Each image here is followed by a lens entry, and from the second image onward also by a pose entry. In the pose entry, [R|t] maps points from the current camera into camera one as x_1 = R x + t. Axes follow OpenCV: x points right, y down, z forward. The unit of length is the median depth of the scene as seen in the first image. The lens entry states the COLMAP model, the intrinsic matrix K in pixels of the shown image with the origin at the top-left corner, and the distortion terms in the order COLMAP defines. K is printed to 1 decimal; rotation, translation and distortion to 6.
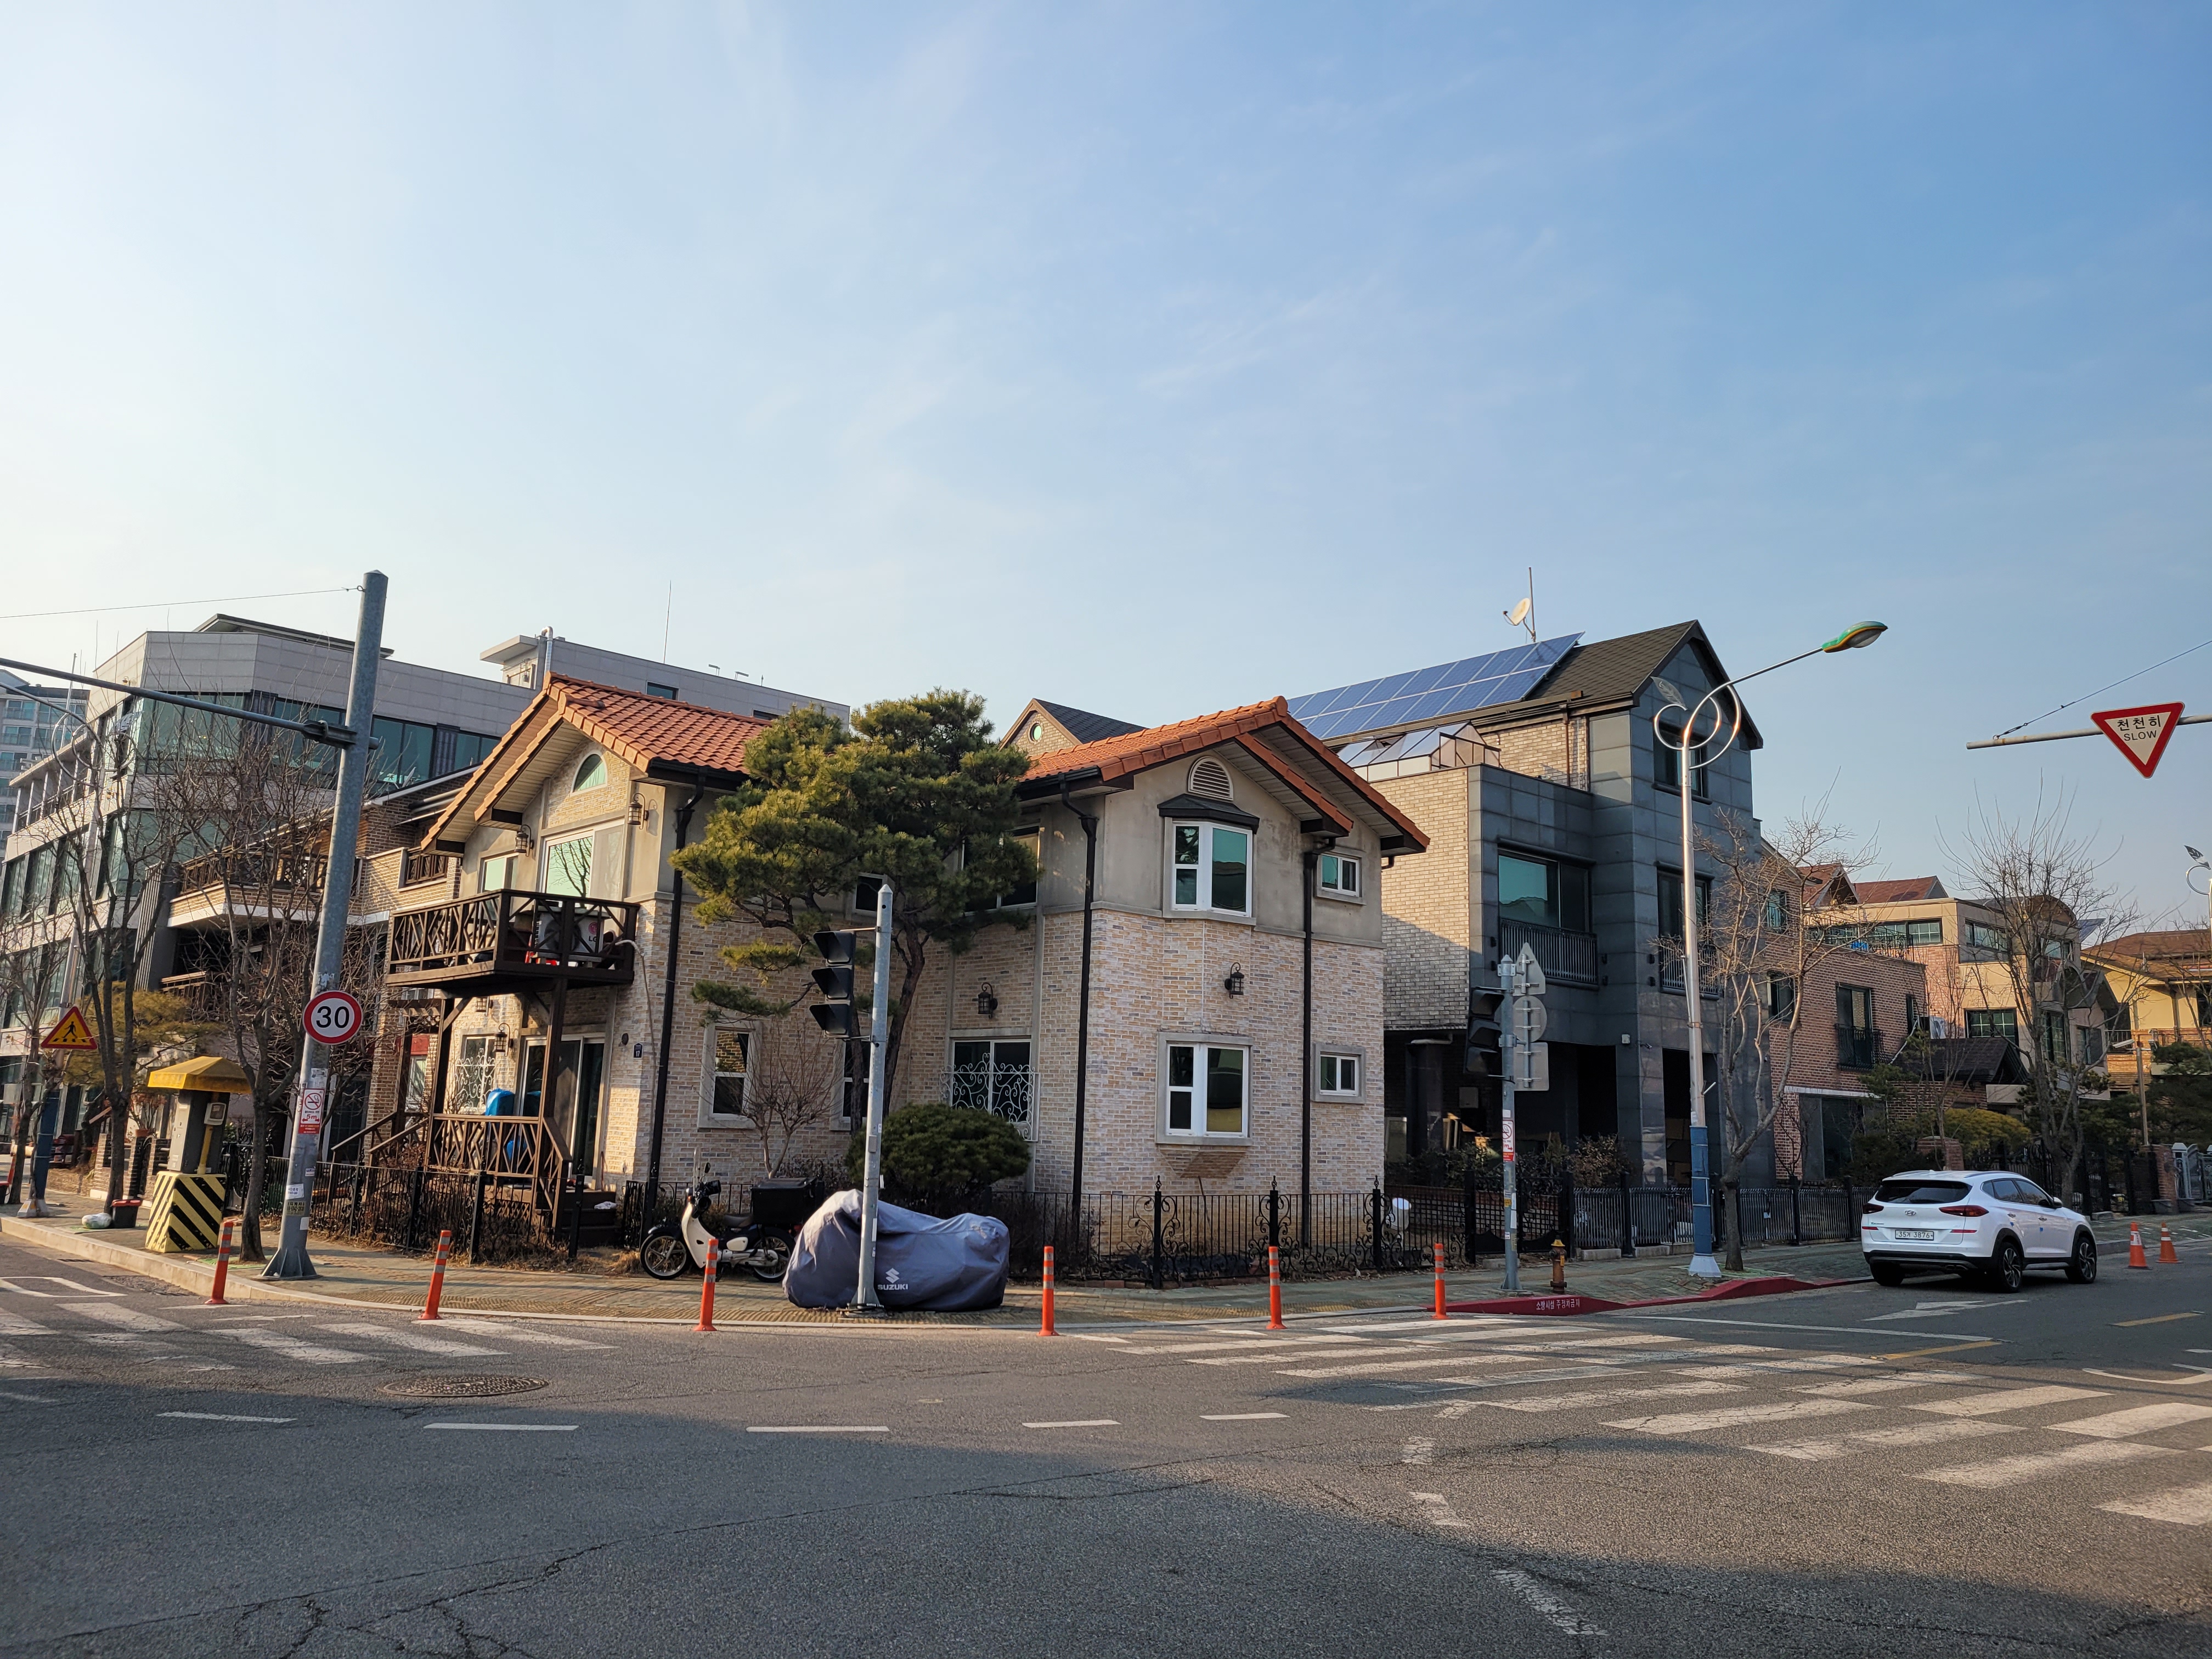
lens RADIAL K [[1639.7, 0, 1093.3], [0, 1639.7, 819.8], [0, 0, 1]] dist [0.075734, -0.061283]
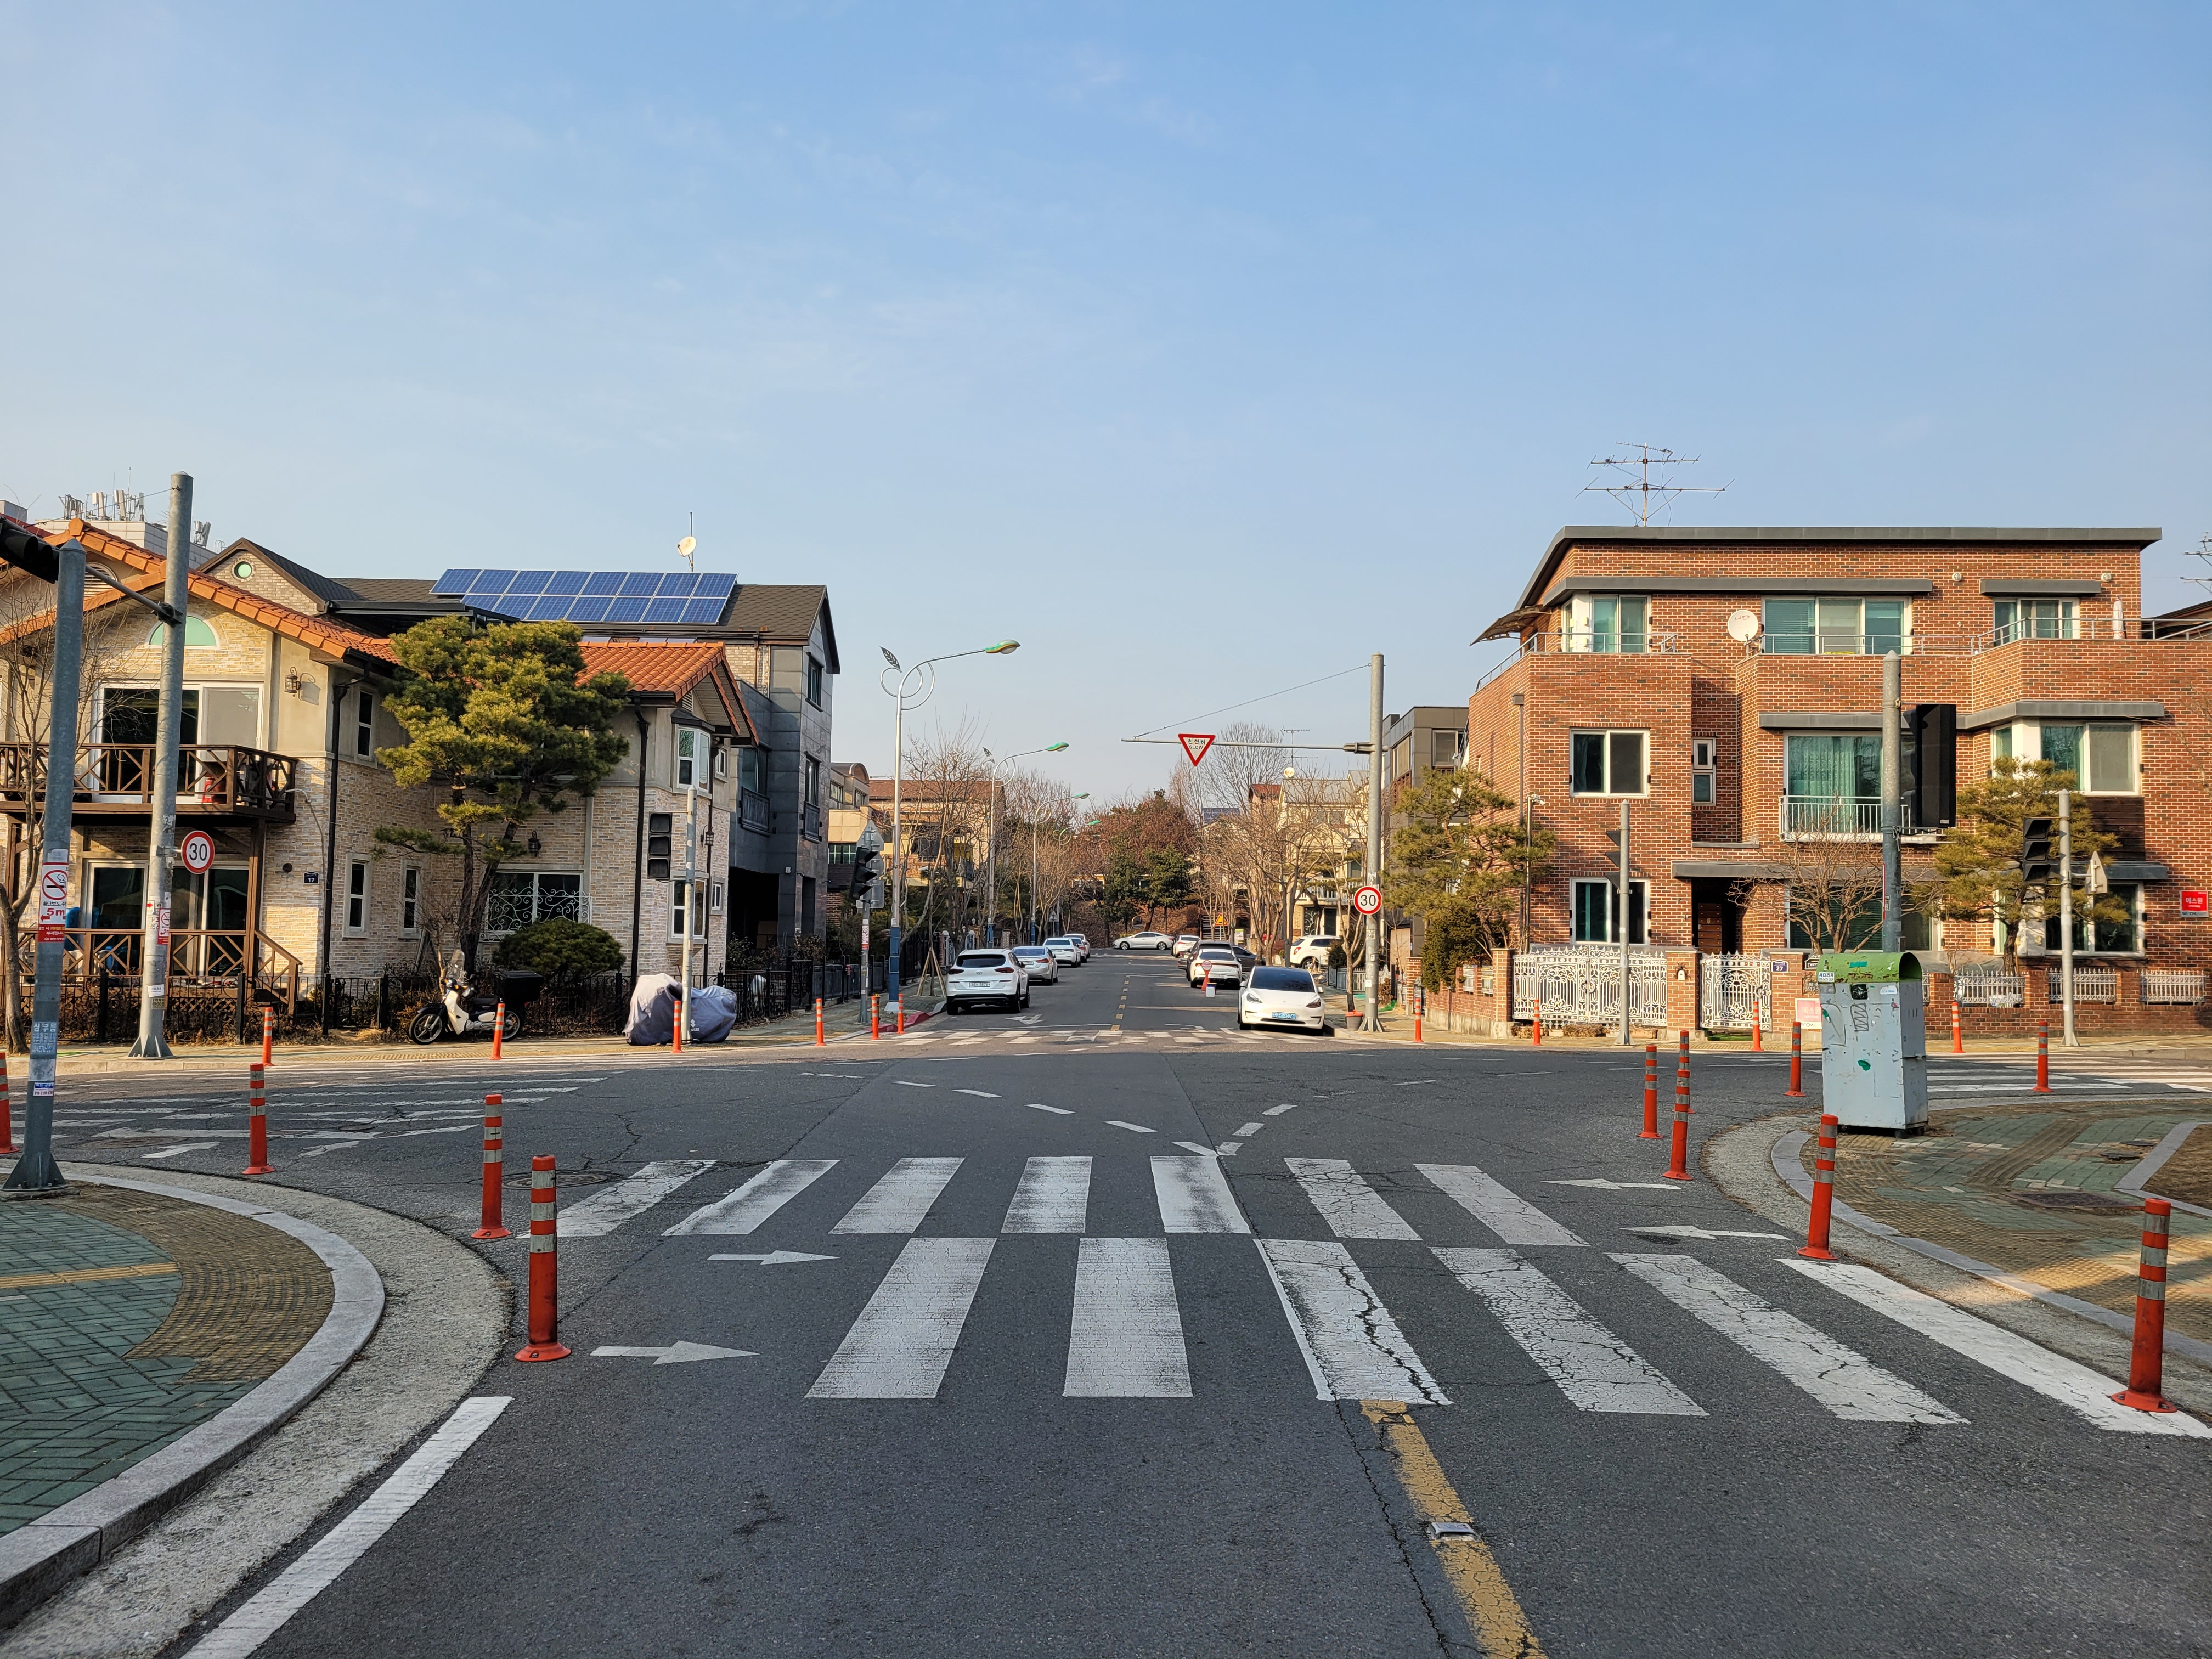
lens RADIAL K [[1637.9, 0, 1101.6], [0, 1637.9, 846.9], [0, 0, 1]] dist [0.073782, -0.063488]
pose [[0.677046, 0.026626, 0.735459, -0.725413], [-0.128028, 0.988368, 0.082077, -0.057962], [-0.724719, -0.149730, 0.672580, -0.254981]]
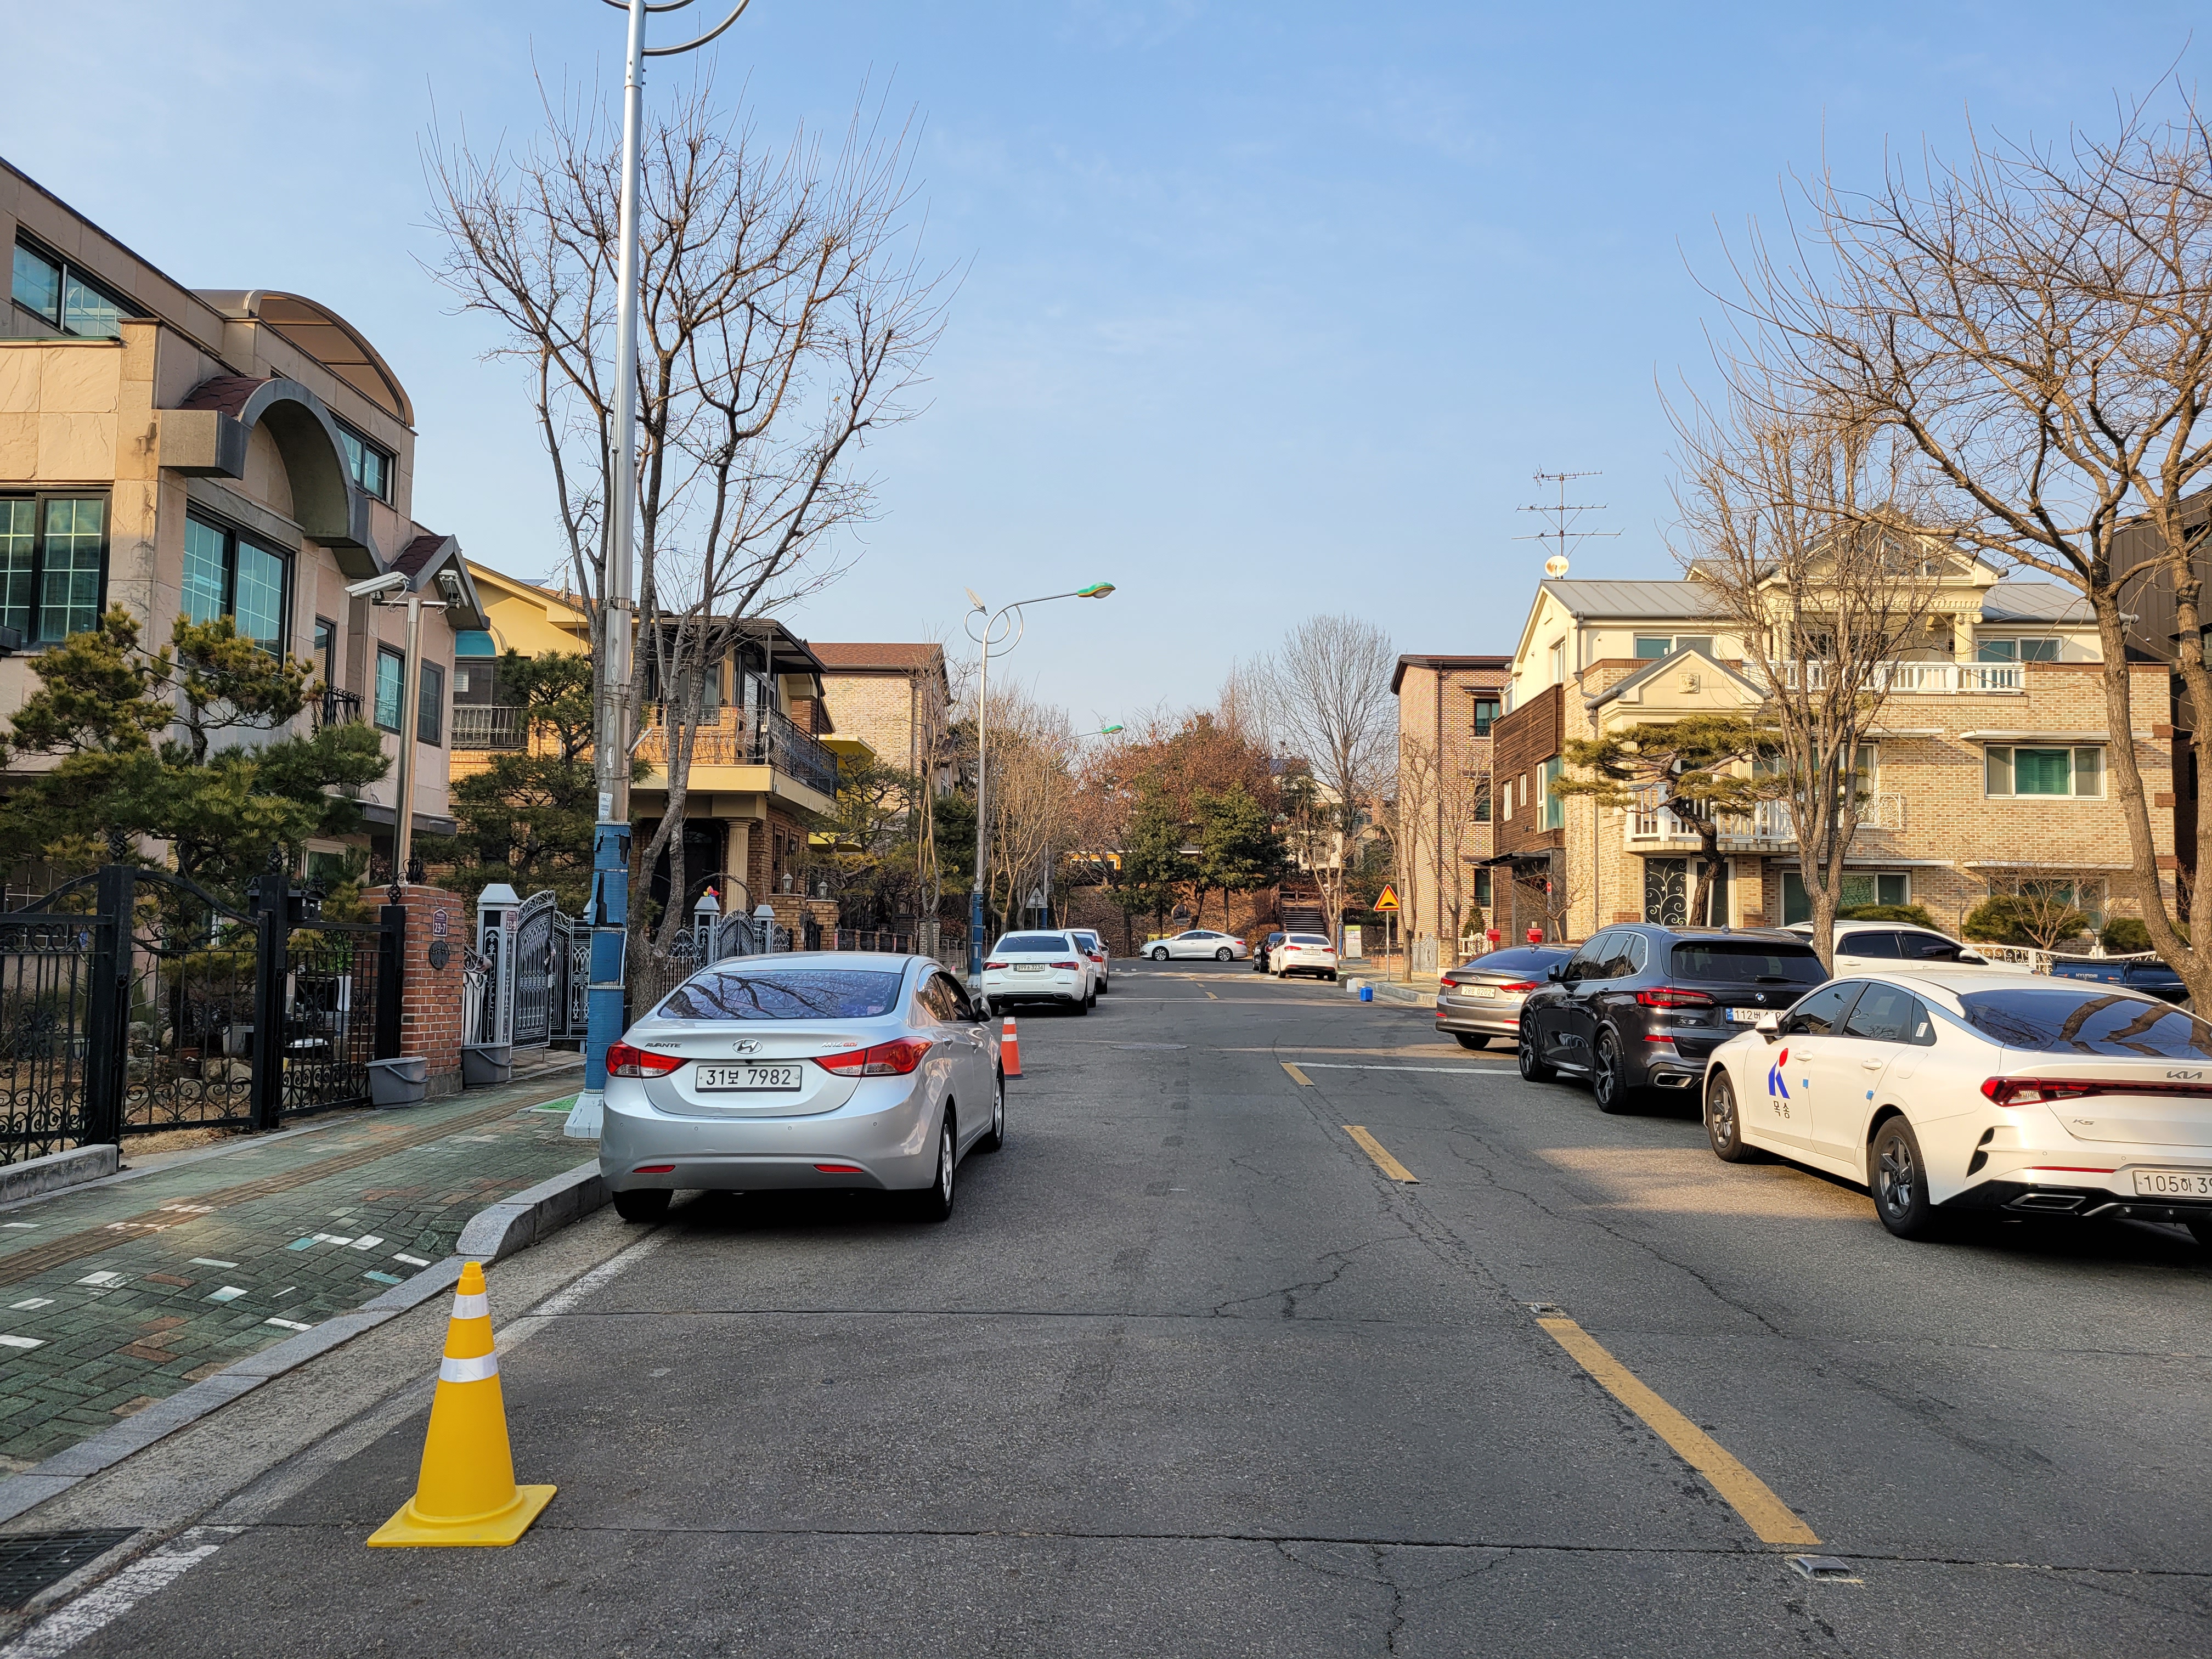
lens RADIAL K [[1639.7, 0, 1093.3], [0, 1639.7, 819.8], [0, 0, 1]] dist [0.075734, -0.061283]
pose [[0.679329, 0.041586, 0.732654, 0.880466], [-0.126668, 0.990052, 0.061252, 0.262295], [-0.722819, -0.134414, 0.677839, 1.248686]]
